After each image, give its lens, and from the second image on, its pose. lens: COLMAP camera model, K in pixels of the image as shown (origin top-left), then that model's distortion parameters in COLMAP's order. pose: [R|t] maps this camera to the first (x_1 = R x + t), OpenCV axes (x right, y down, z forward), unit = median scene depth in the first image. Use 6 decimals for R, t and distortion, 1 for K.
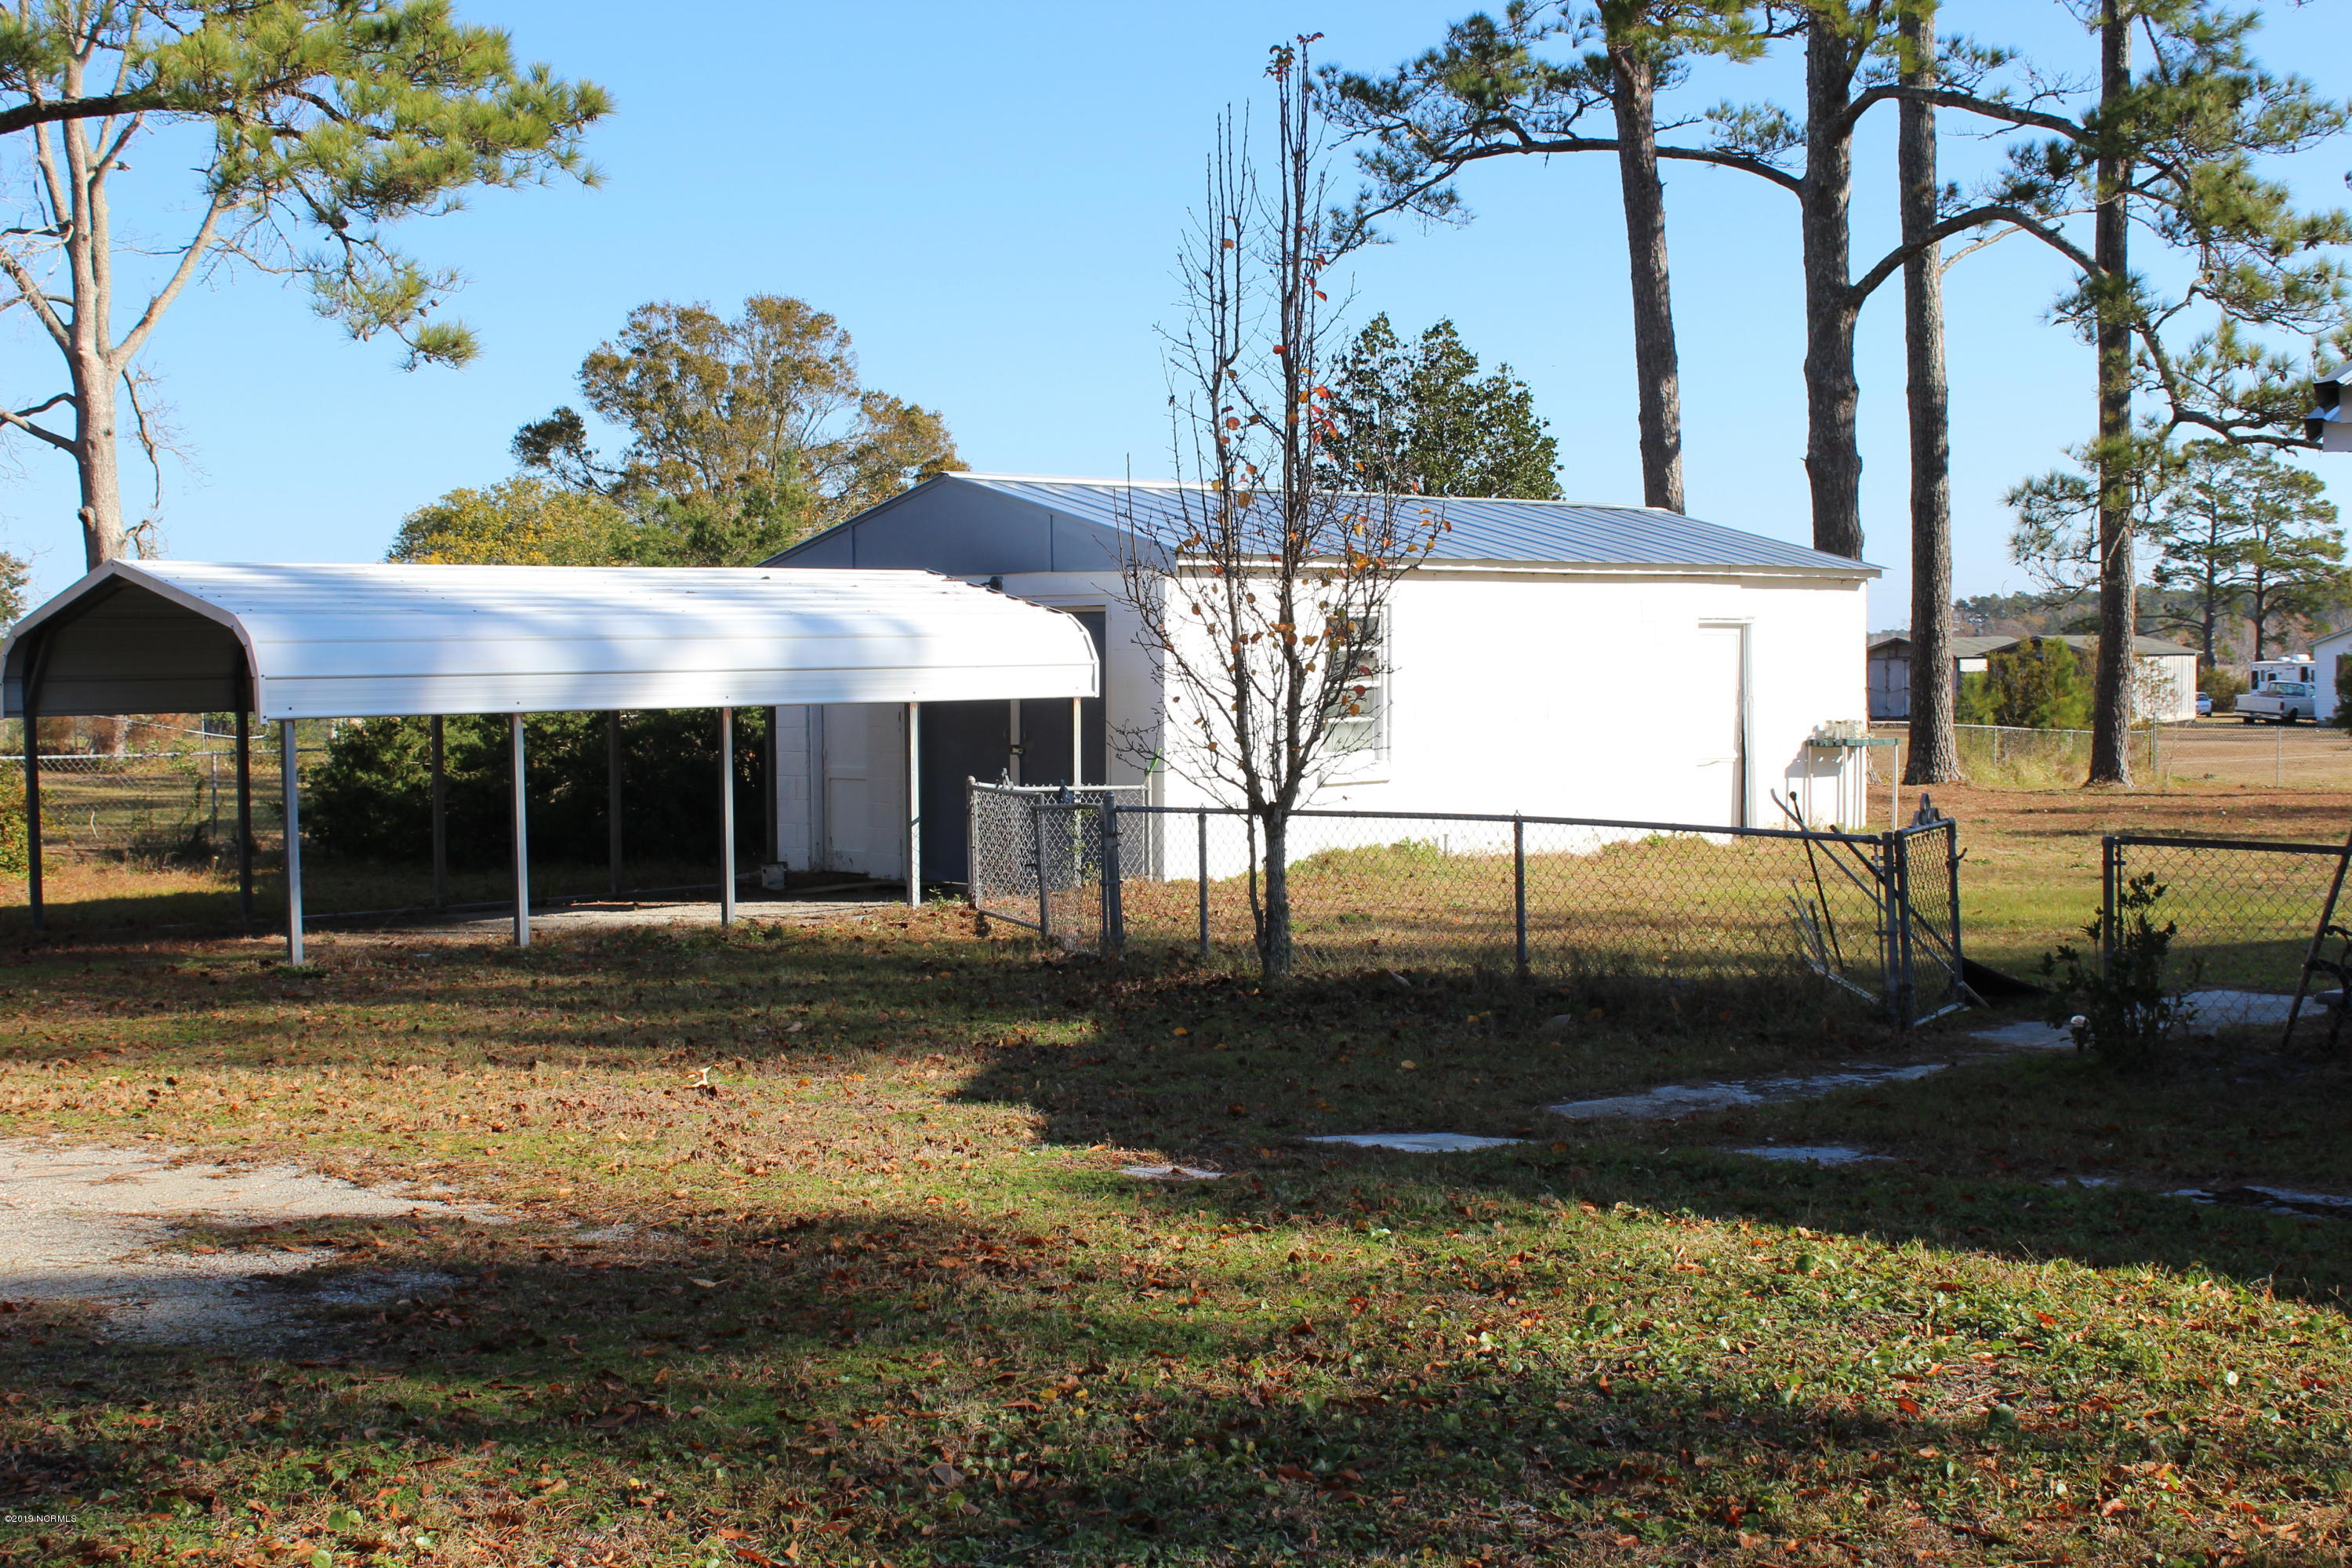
lens RADIAL K [[2894.2, 0, 1176.0], [0, 2894.2, 784.0], [0, 0, 1]] dist [-0.147521, 0.022499]
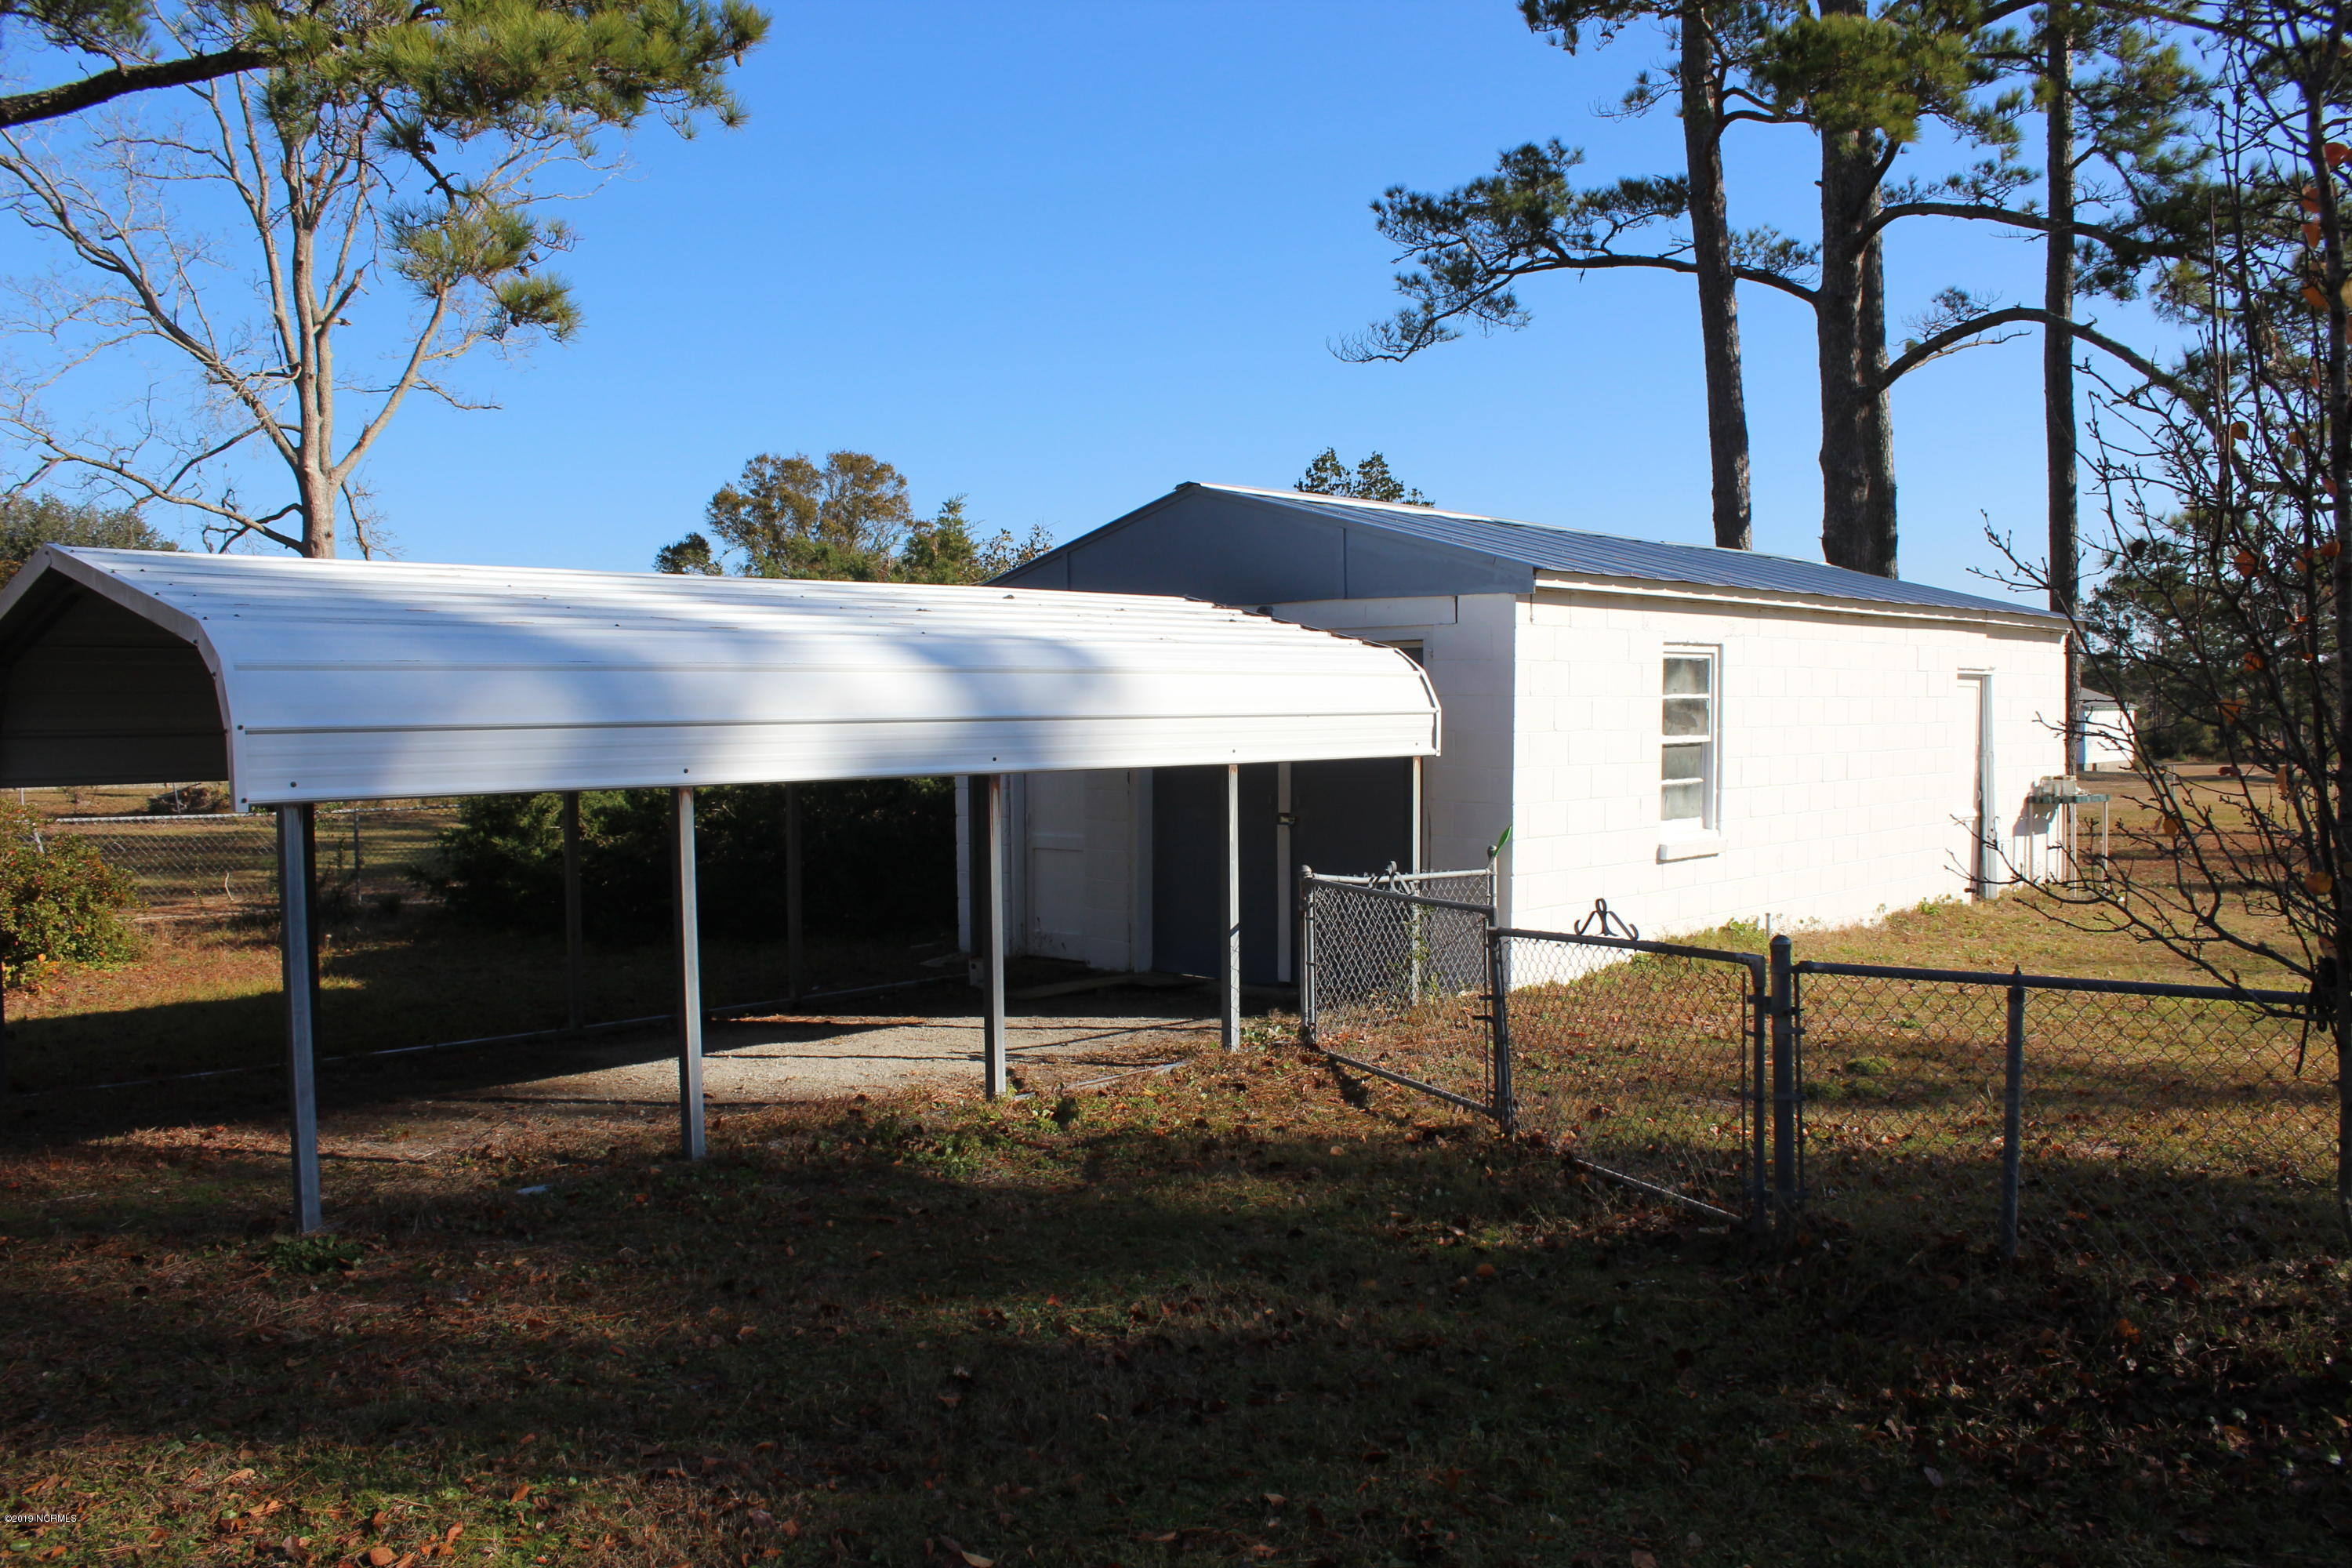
lens RADIAL K [[1963.4, 0, 1162.7], [0, 1963.4, 793.4], [0, 0, 1]] dist [-0.217361, 0.173093]
pose [[0.999551, -0.002605, 0.029860, -0.060576], [0.002799, 0.999975, -0.006484, -0.008852], [-0.029842, 0.006565, 0.999533, 0.253813]]
